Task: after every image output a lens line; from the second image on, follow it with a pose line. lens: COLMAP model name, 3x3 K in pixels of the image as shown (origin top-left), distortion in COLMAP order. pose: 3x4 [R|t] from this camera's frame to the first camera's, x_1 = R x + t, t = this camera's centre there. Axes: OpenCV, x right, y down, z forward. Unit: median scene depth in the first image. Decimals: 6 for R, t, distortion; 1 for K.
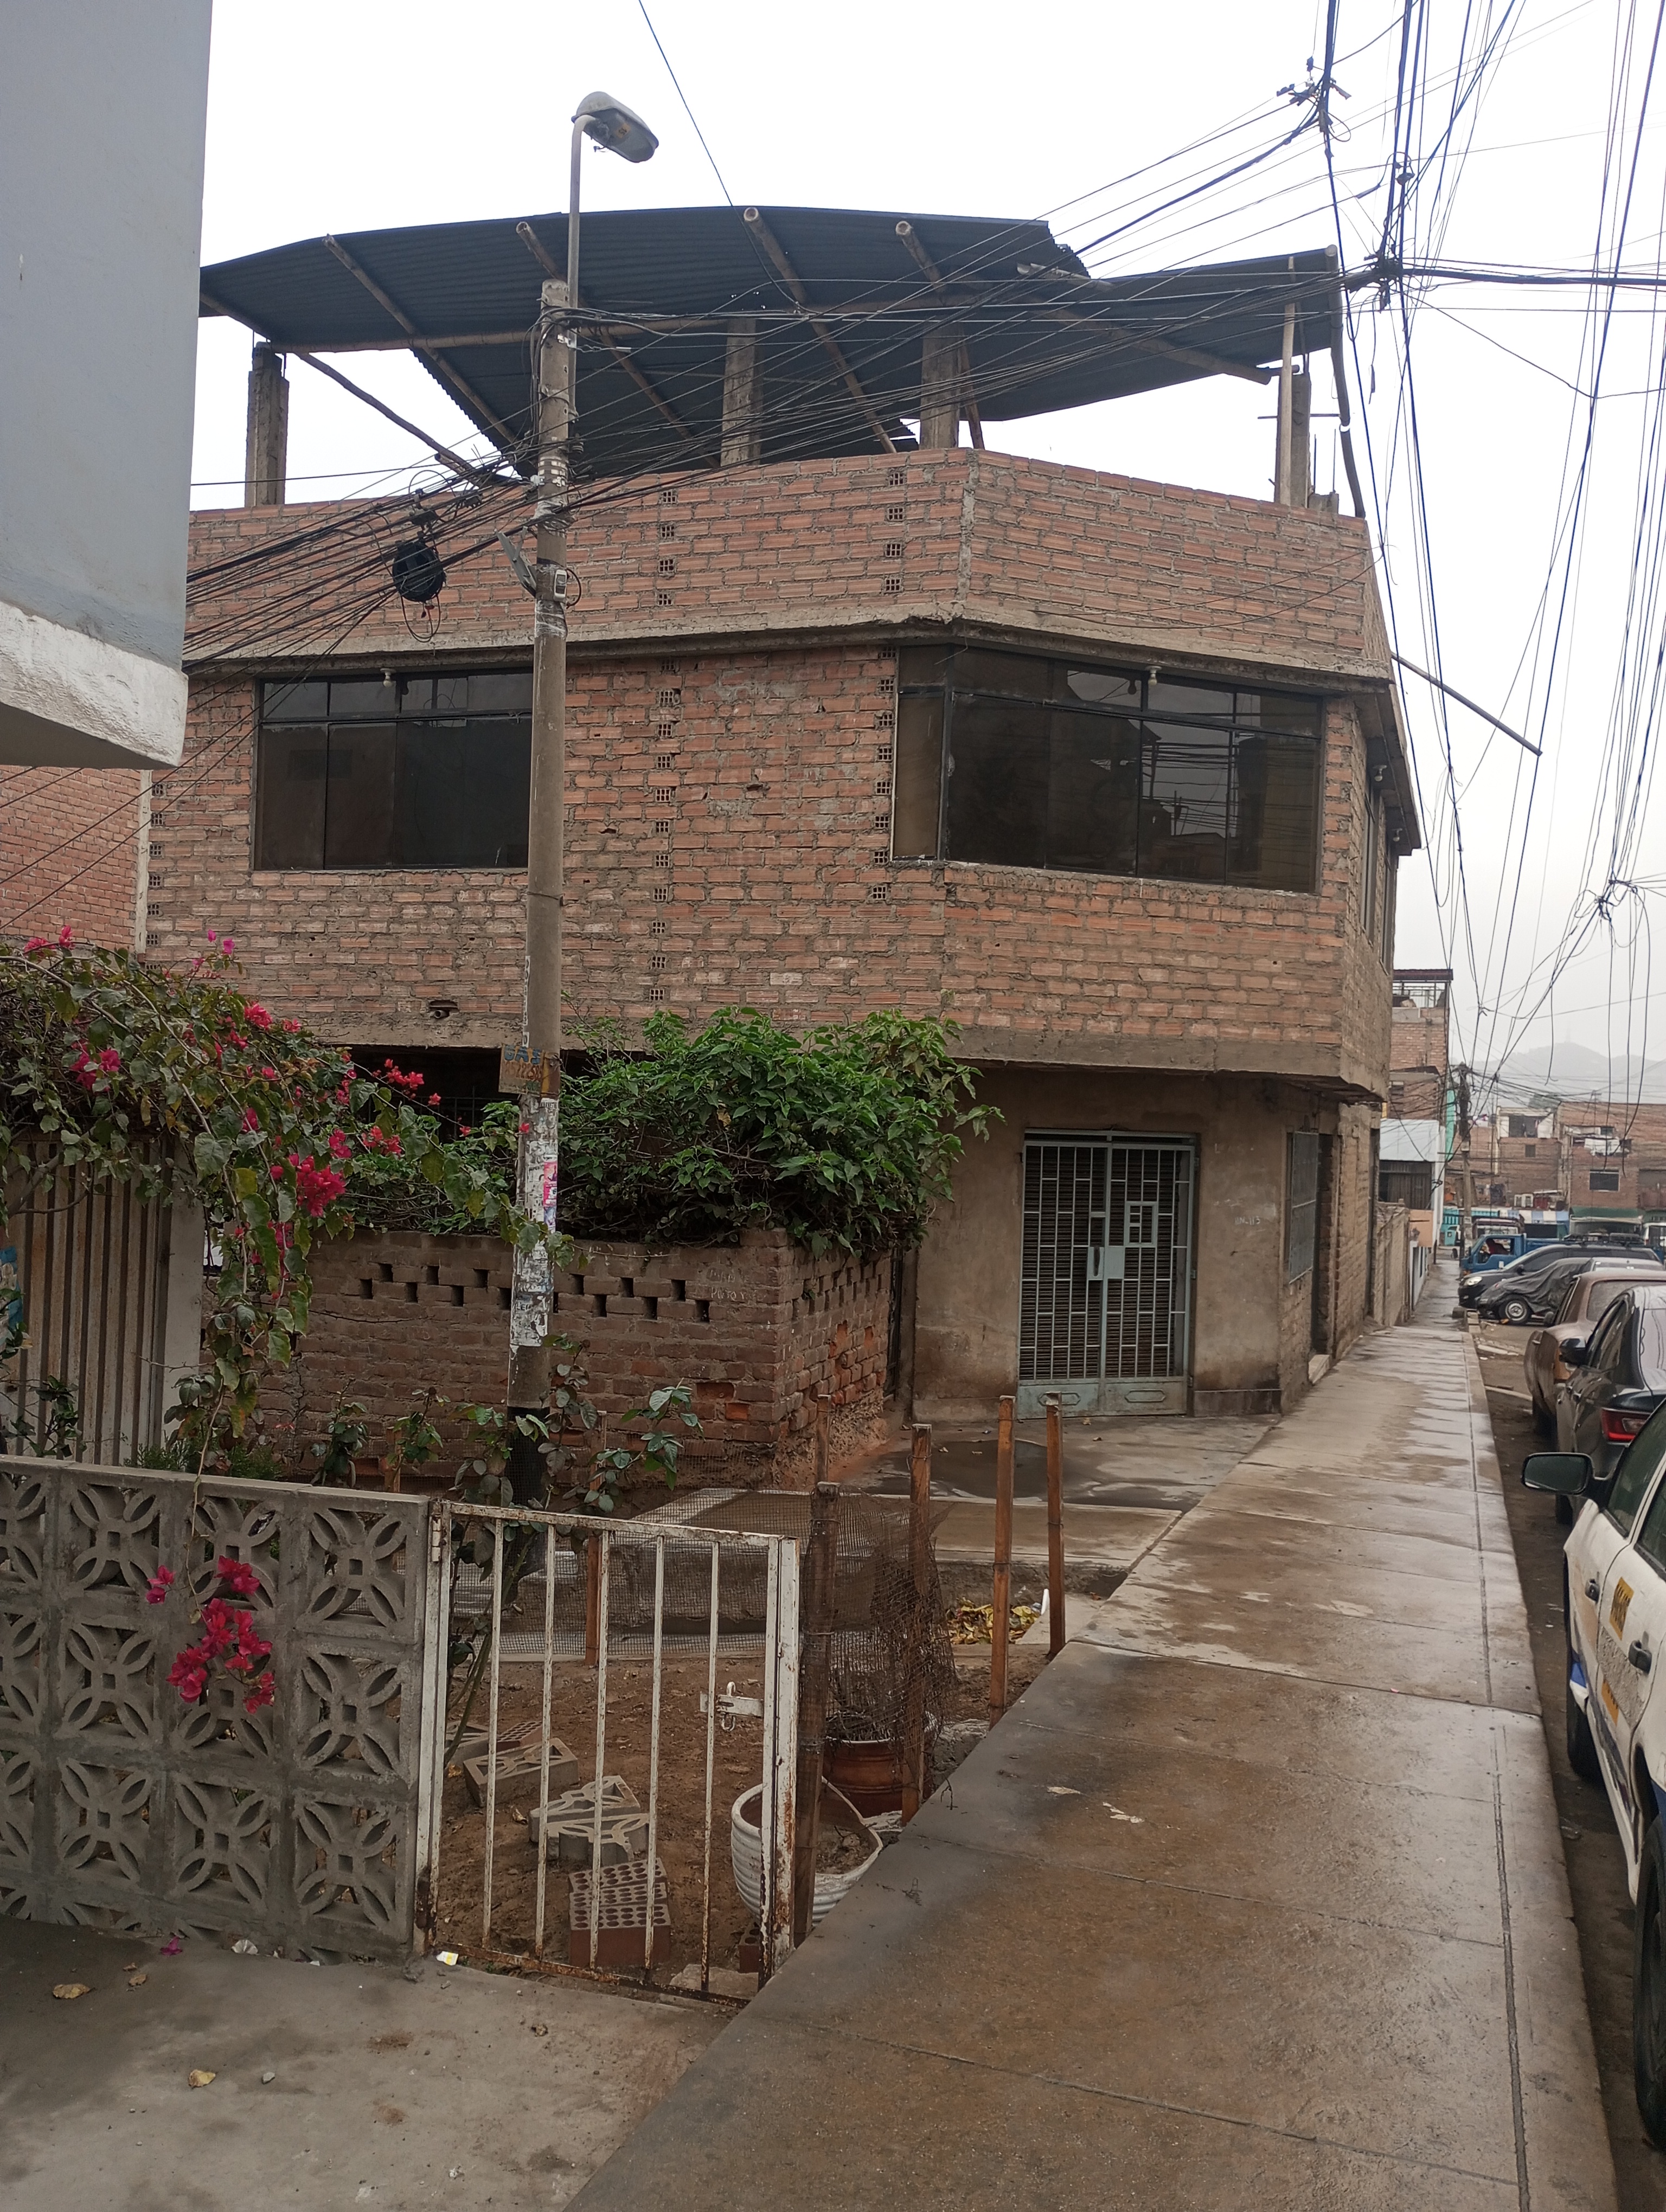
lens RADIAL K [[1813.8, 0, 828.3], [0, 1813.8, 1110.3], [0, 0, 1]] dist [0.046973, -0.054073]
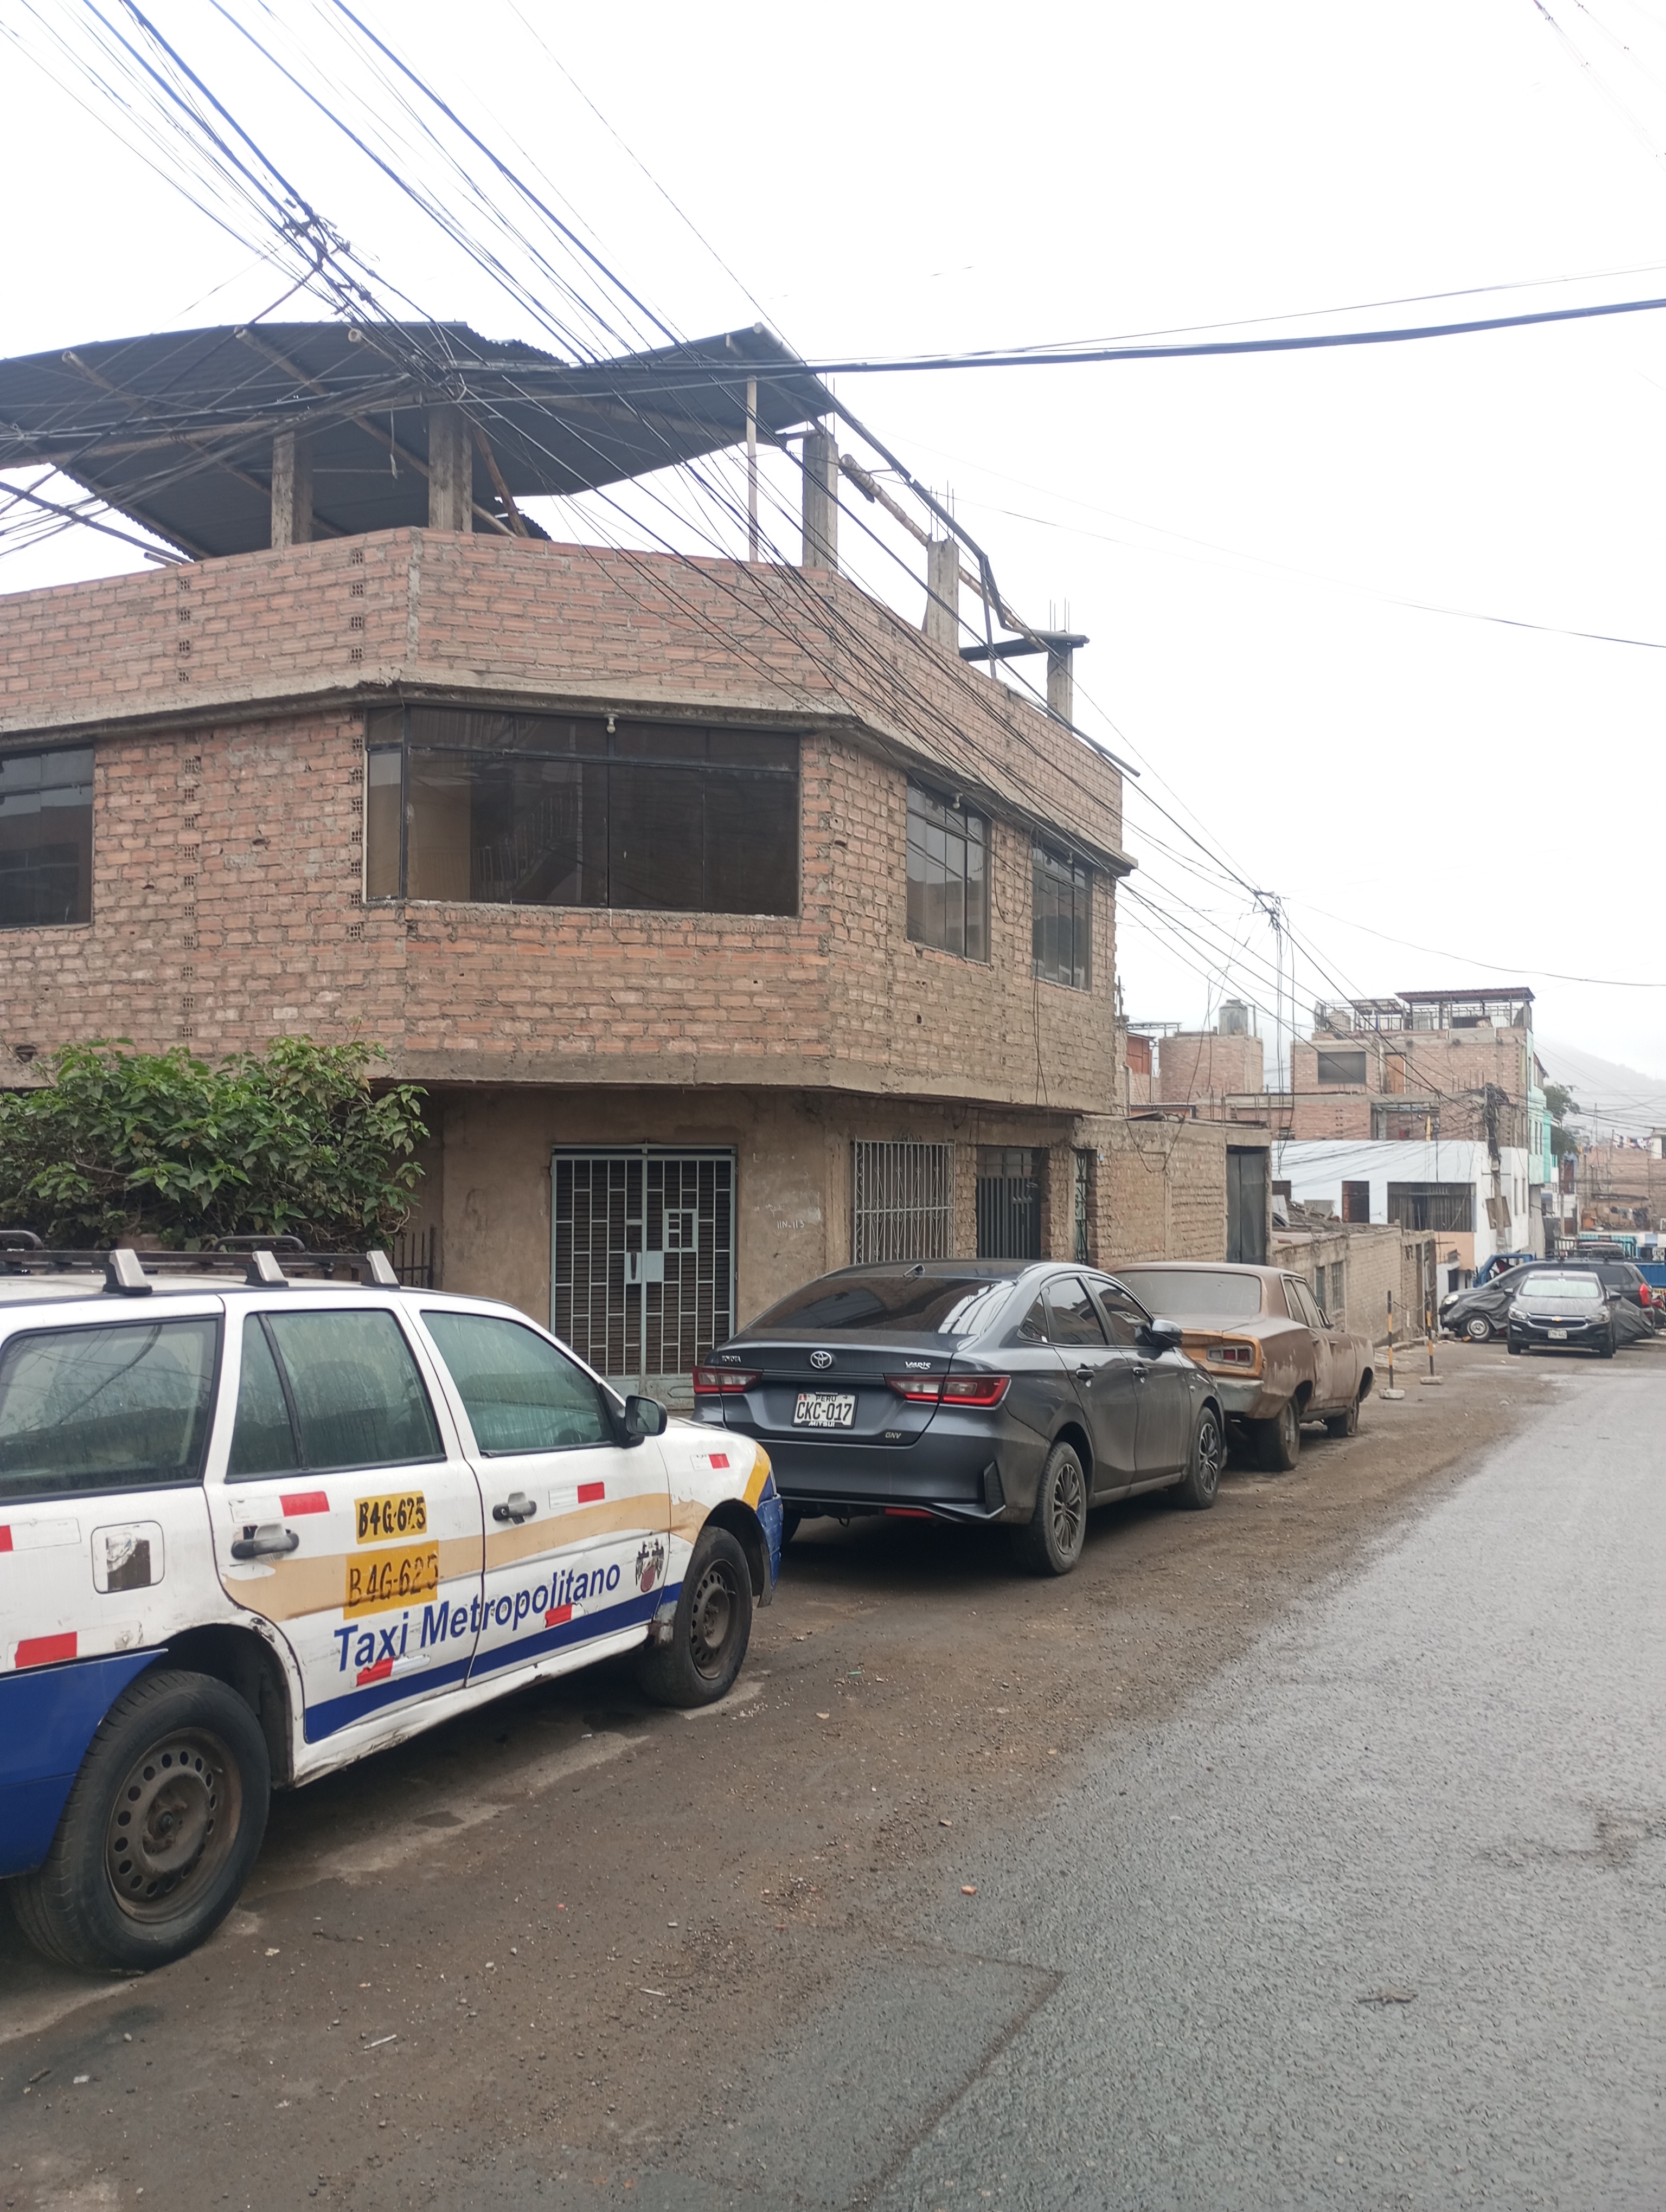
lens RADIAL K [[1813.8, 0, 841.5], [0, 1813.8, 1109.1], [0, 0, 1]] dist [0.046973, -0.054073]
pose [[0.995003, -0.034109, -0.093836, 0.402015], [0.031548, 0.999092, -0.028641, 0.026921], [0.094728, 0.025538, 0.995176, -0.062646]]
